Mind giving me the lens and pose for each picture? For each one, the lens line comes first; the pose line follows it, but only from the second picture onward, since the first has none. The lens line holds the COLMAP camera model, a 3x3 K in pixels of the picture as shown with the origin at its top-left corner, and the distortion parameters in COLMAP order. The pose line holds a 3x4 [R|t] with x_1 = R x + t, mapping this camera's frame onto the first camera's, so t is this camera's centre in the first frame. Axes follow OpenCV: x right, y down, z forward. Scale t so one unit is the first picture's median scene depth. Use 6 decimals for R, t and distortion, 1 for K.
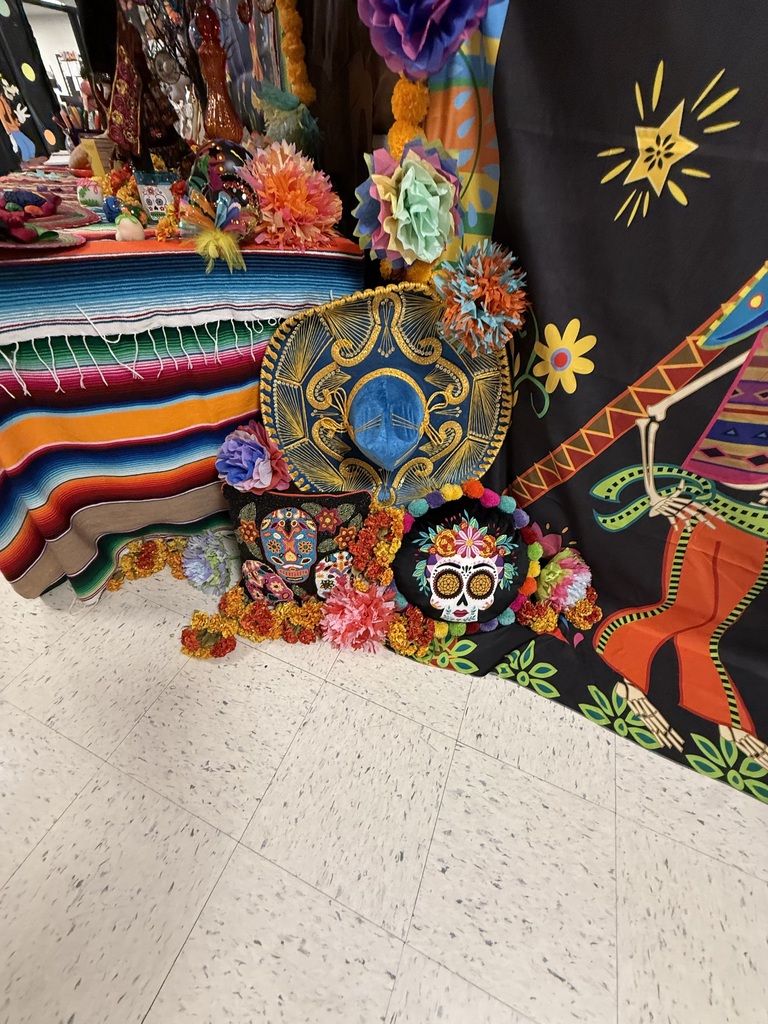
lens RADIAL K [[403.9, 0, 384.7], [0, 403.9, 508.1], [0, 0, 1]] dist [-0.000519, -0.000664]
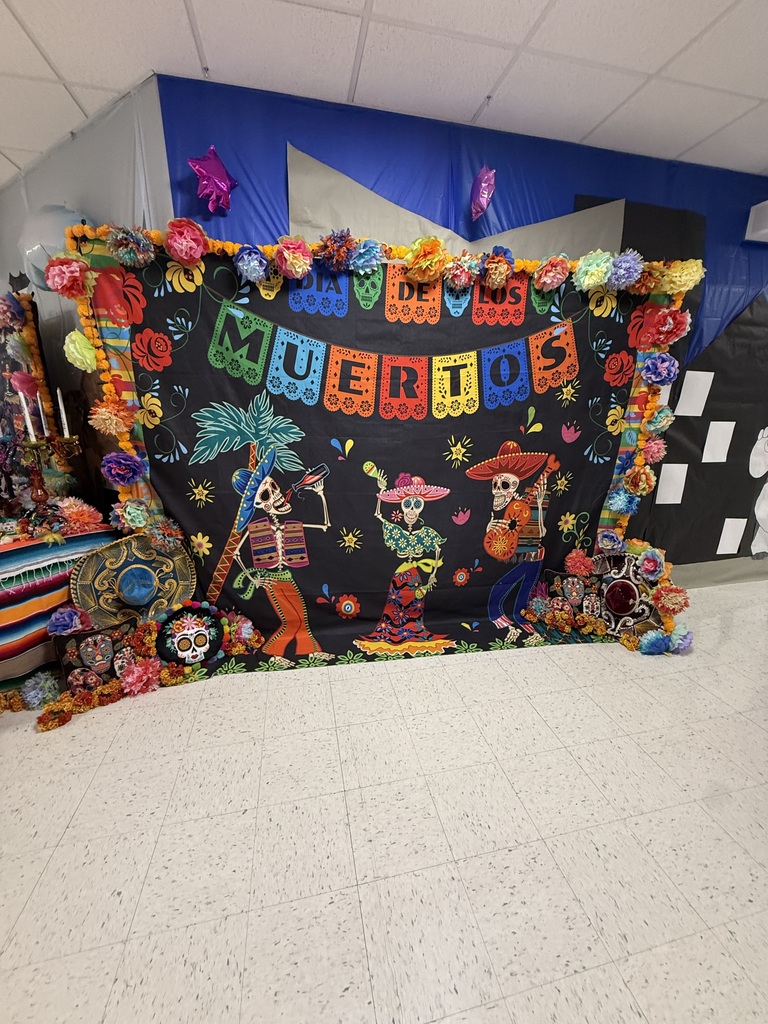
lens RADIAL K [[403.9, 0, 384.7], [0, 403.9, 508.1], [0, 0, 1]] dist [-0.000519, -0.000664]
pose [[0.817556, -0.184076, 0.545635, -0.020248], [0.415768, 0.844272, -0.338144, 0.807440], [-0.398420, 0.503310, 0.766773, -1.627116]]
